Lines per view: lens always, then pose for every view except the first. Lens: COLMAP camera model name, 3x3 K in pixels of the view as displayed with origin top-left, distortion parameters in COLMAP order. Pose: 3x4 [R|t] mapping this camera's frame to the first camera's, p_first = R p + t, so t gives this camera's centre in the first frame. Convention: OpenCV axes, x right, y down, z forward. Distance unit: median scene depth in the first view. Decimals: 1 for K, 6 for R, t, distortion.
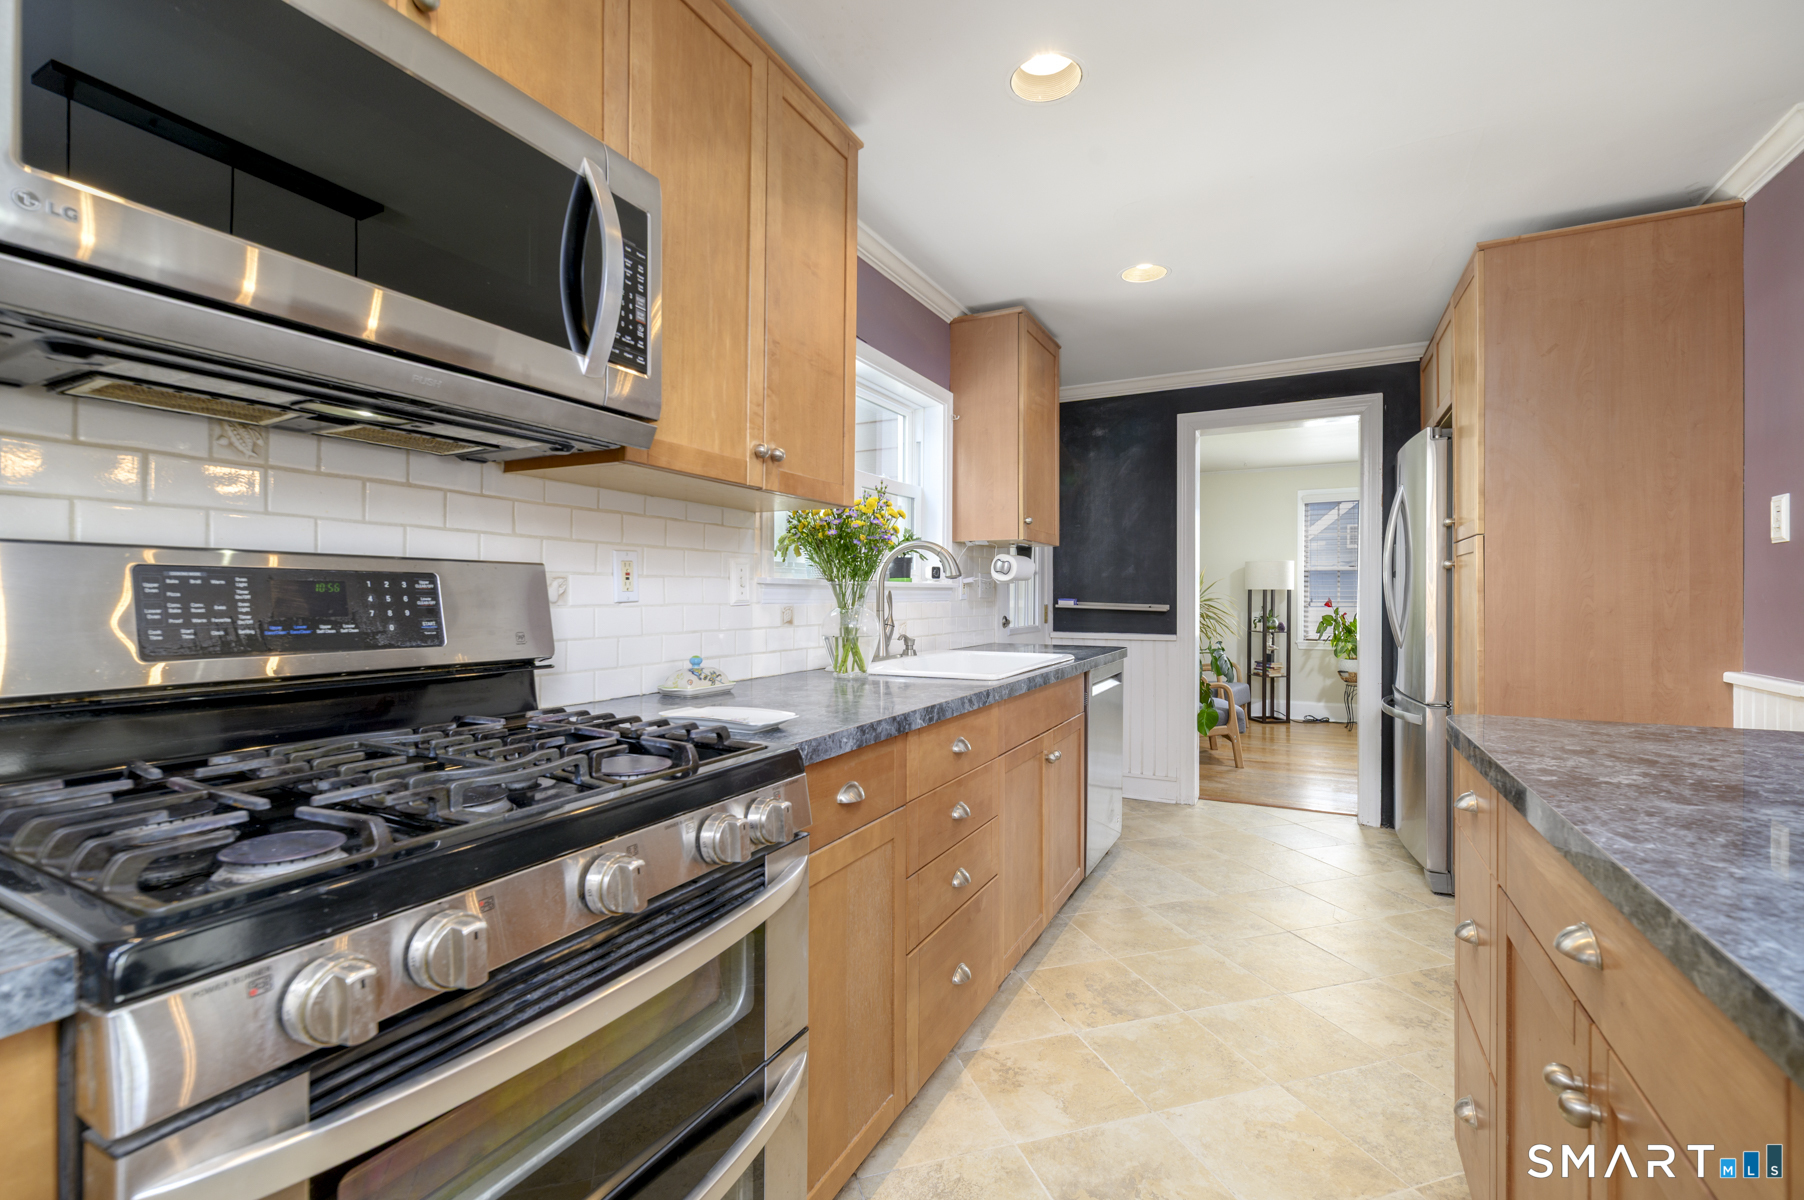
lens RADIAL K [[794.6, 0, 904.3], [0, 794.6, 595.7], [0, 0, 1]] dist [-0.003013, -0.000284]
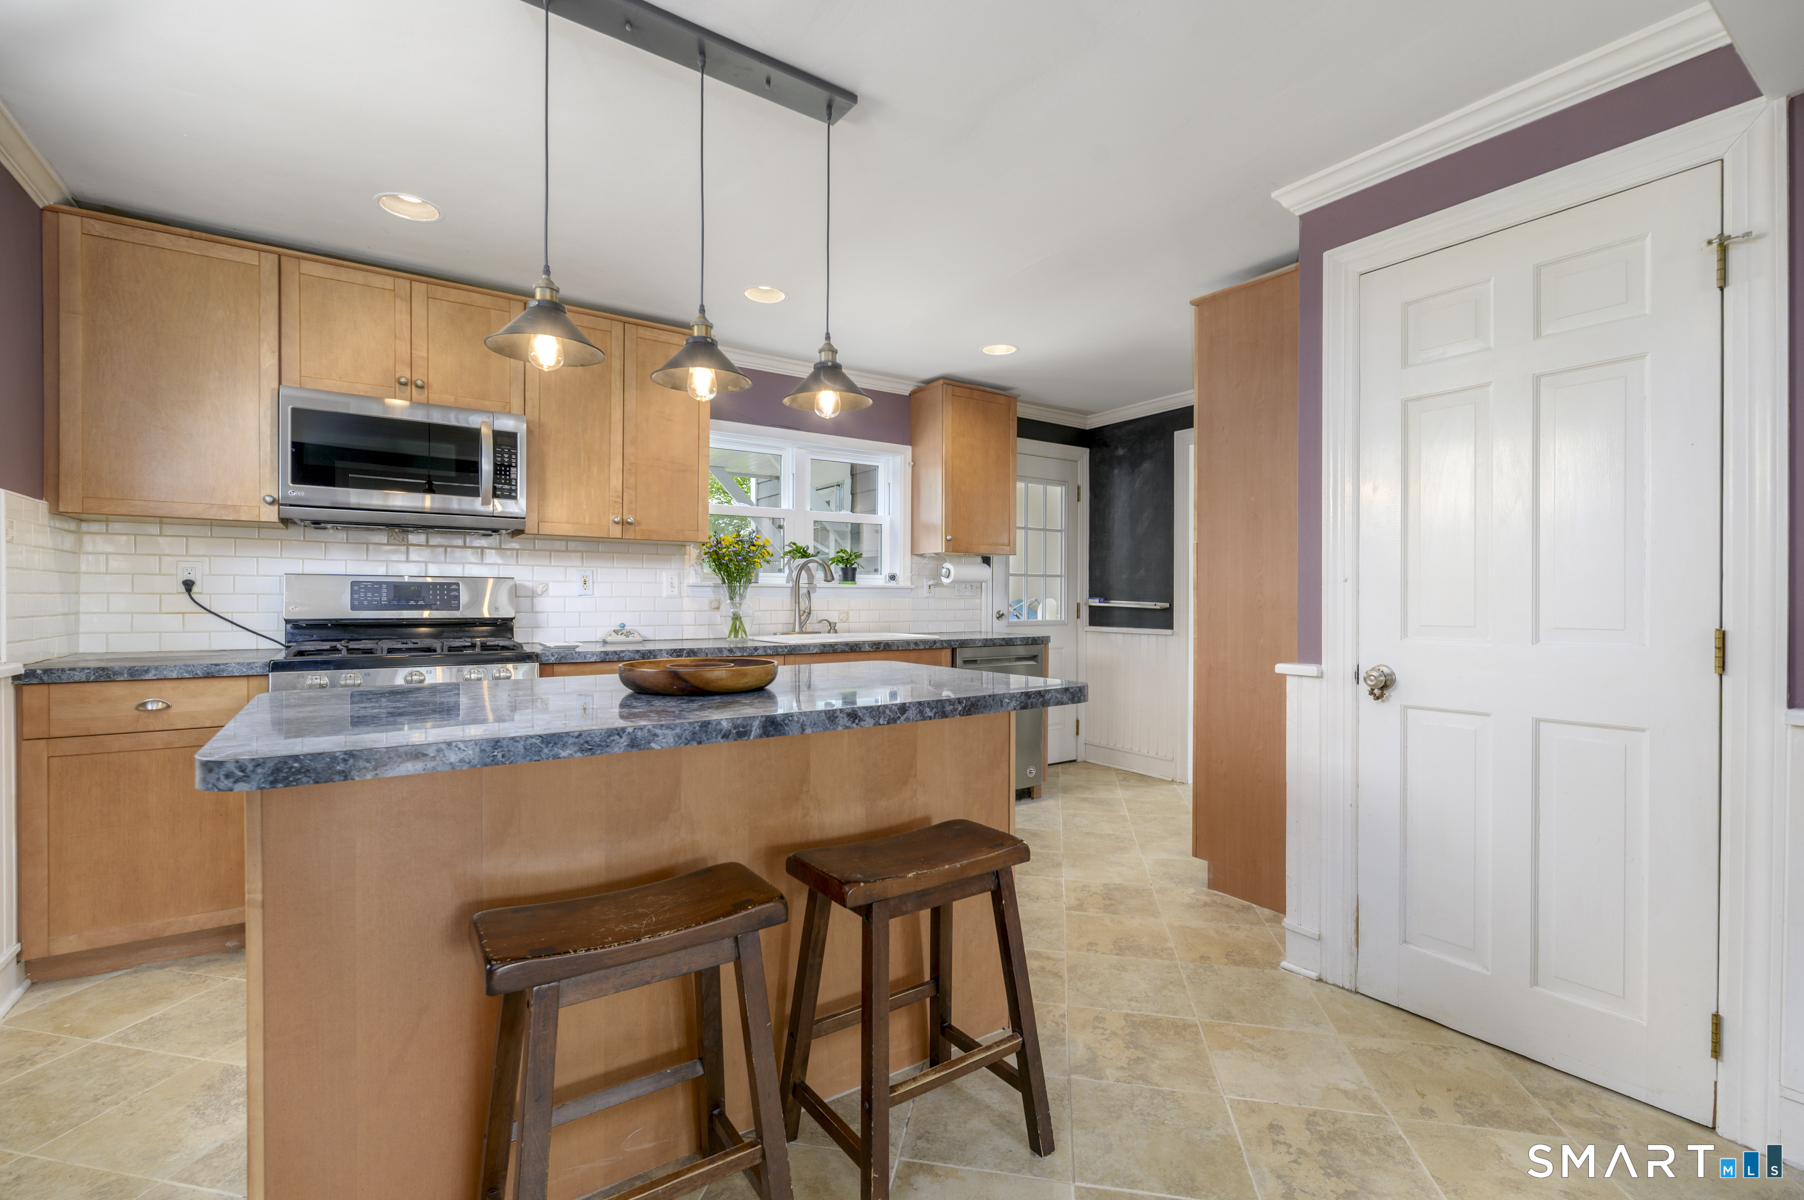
lens RADIAL K [[794.6, 0, 895.0], [0, 794.6, 601.4], [0, 0, 1]] dist [-0.003013, -0.000284]
pose [[0.878284, 0.003208, -0.478128, 0.940662], [-0.001826, 0.999993, 0.003355, 0.011184], [0.478135, -0.002073, 0.878284, -0.292804]]
